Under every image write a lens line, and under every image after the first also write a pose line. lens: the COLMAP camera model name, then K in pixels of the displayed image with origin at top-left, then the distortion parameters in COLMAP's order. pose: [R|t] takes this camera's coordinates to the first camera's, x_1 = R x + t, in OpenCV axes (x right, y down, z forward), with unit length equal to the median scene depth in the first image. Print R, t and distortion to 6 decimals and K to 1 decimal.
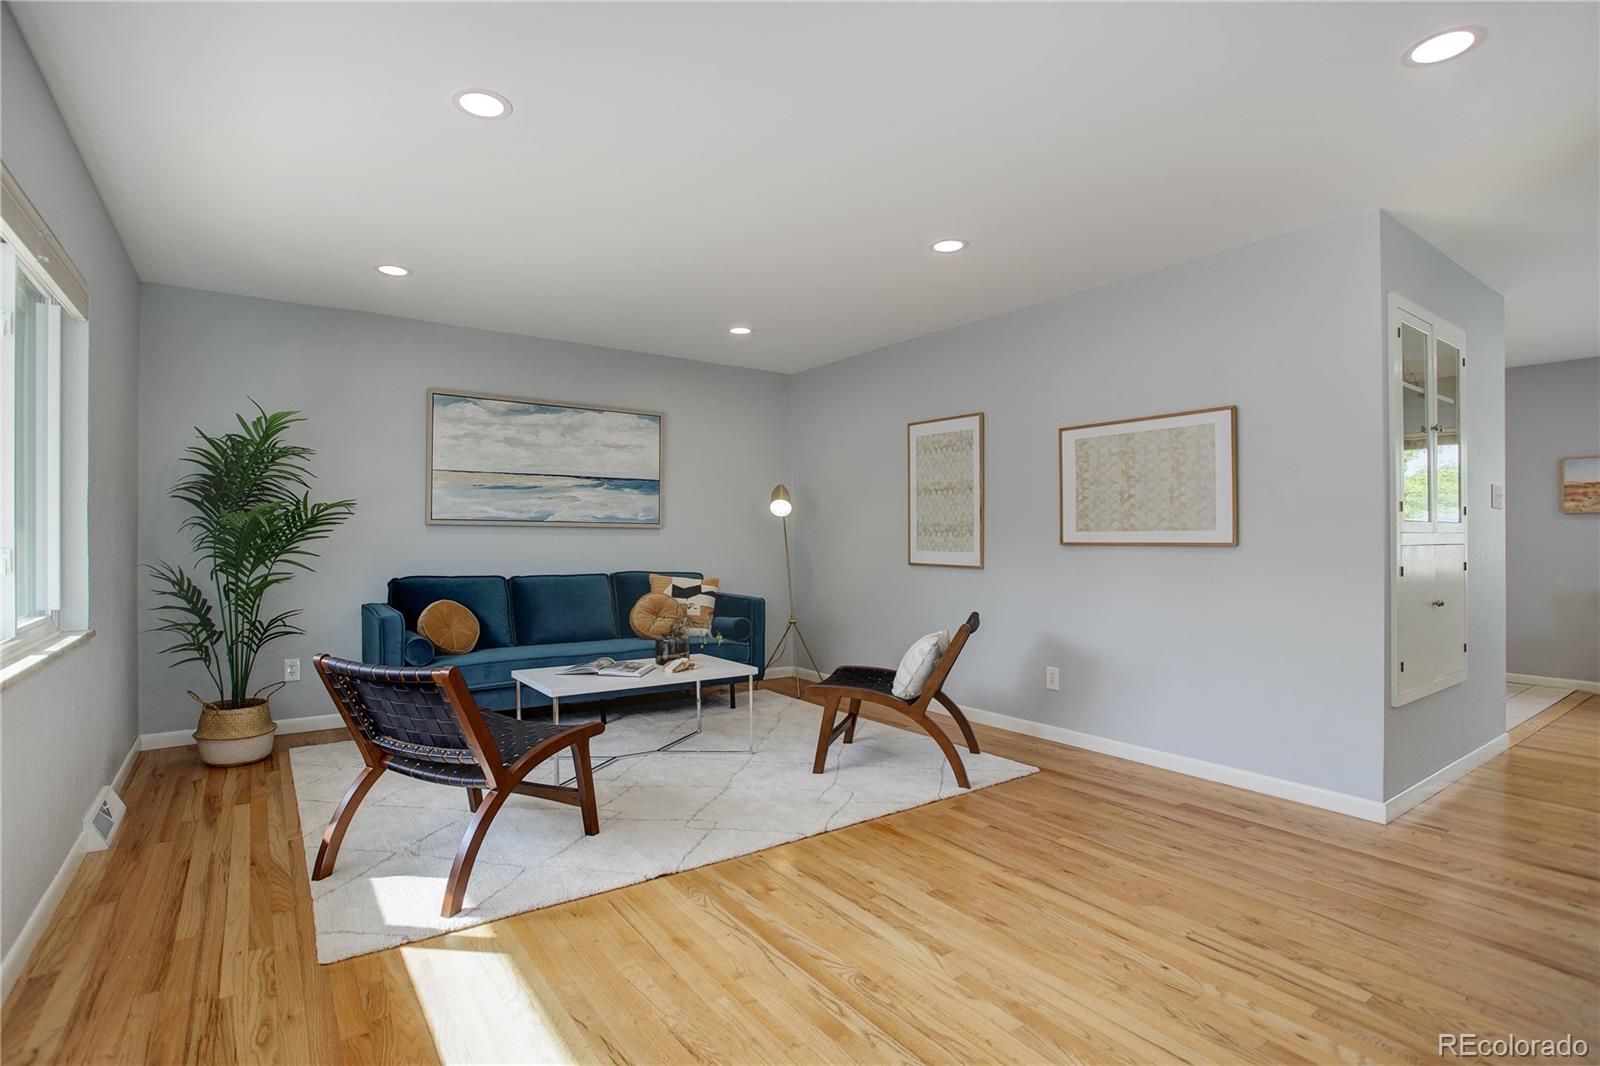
lens RADIAL K [[776.9, 0, 790.0], [0, 776.9, 533.3], [0, 0, 1]] dist [-0.080342, 0.039089]
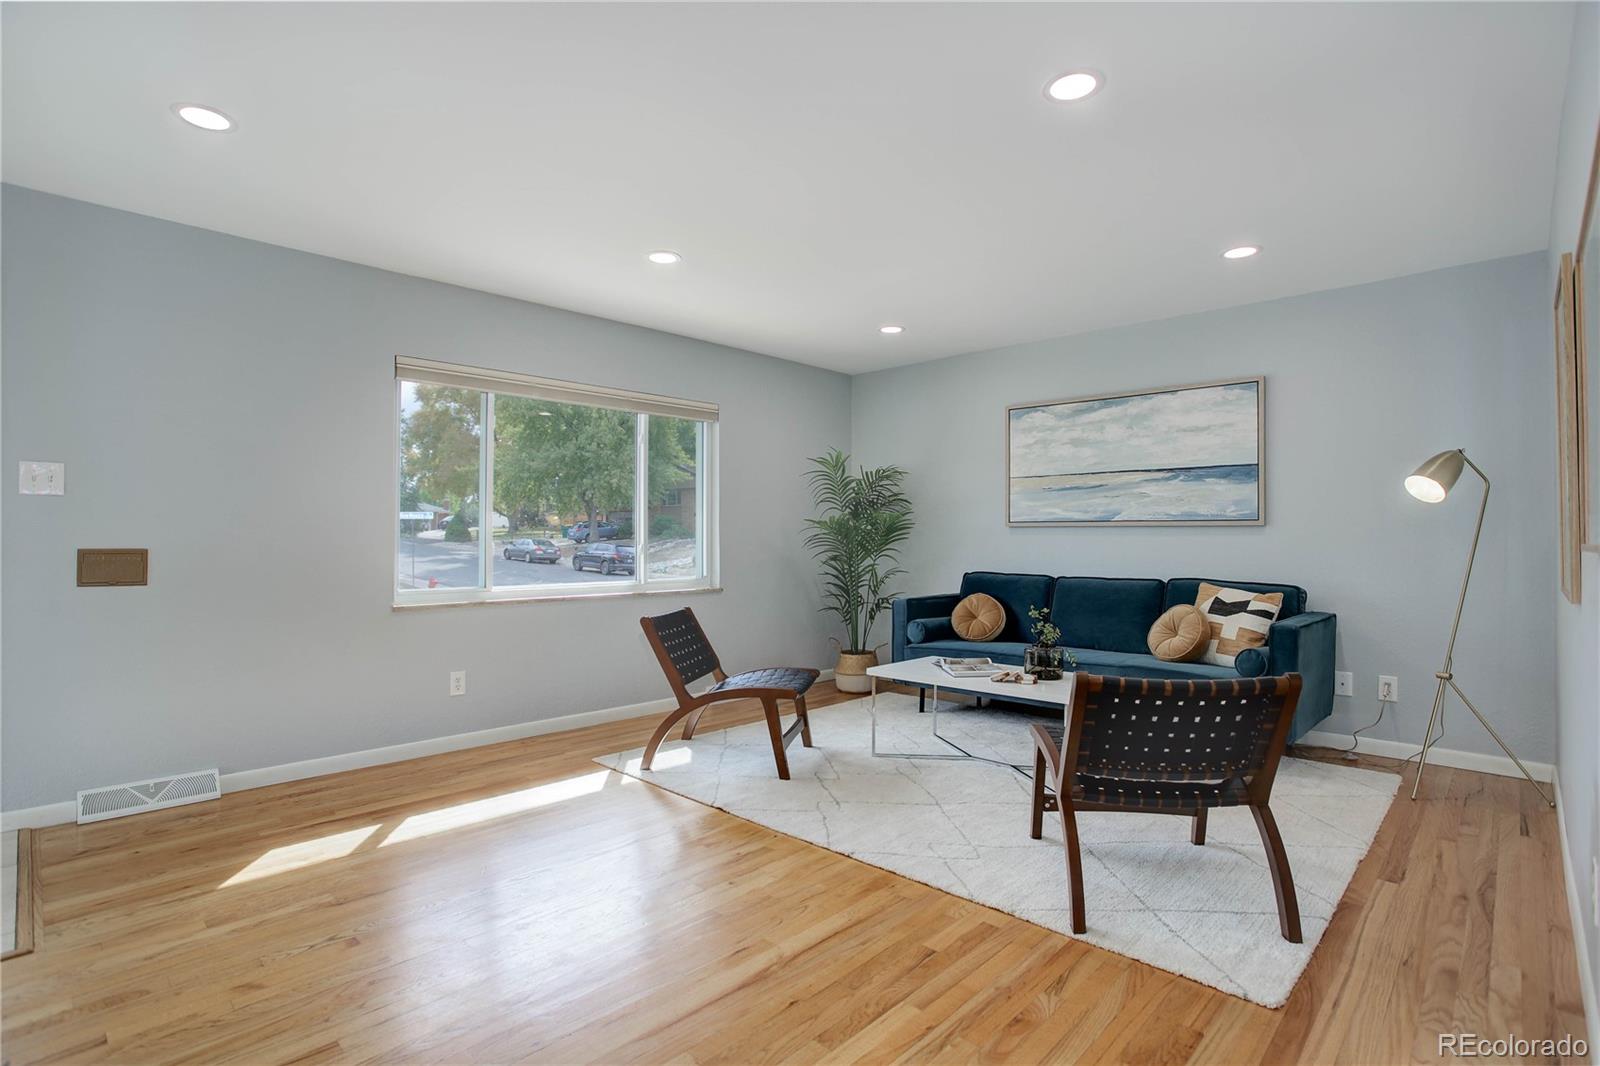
lens RADIAL K [[776.9, 0, 790.0], [0, 776.9, 533.3], [0, 0, 1]] dist [-0.080342, 0.039089]
pose [[0.182105, -0.009584, -0.983232, 0.576030], [0.004964, 0.999949, -0.008827, 0.006494], [0.983267, -0.003273, 0.182143, 0.470558]]
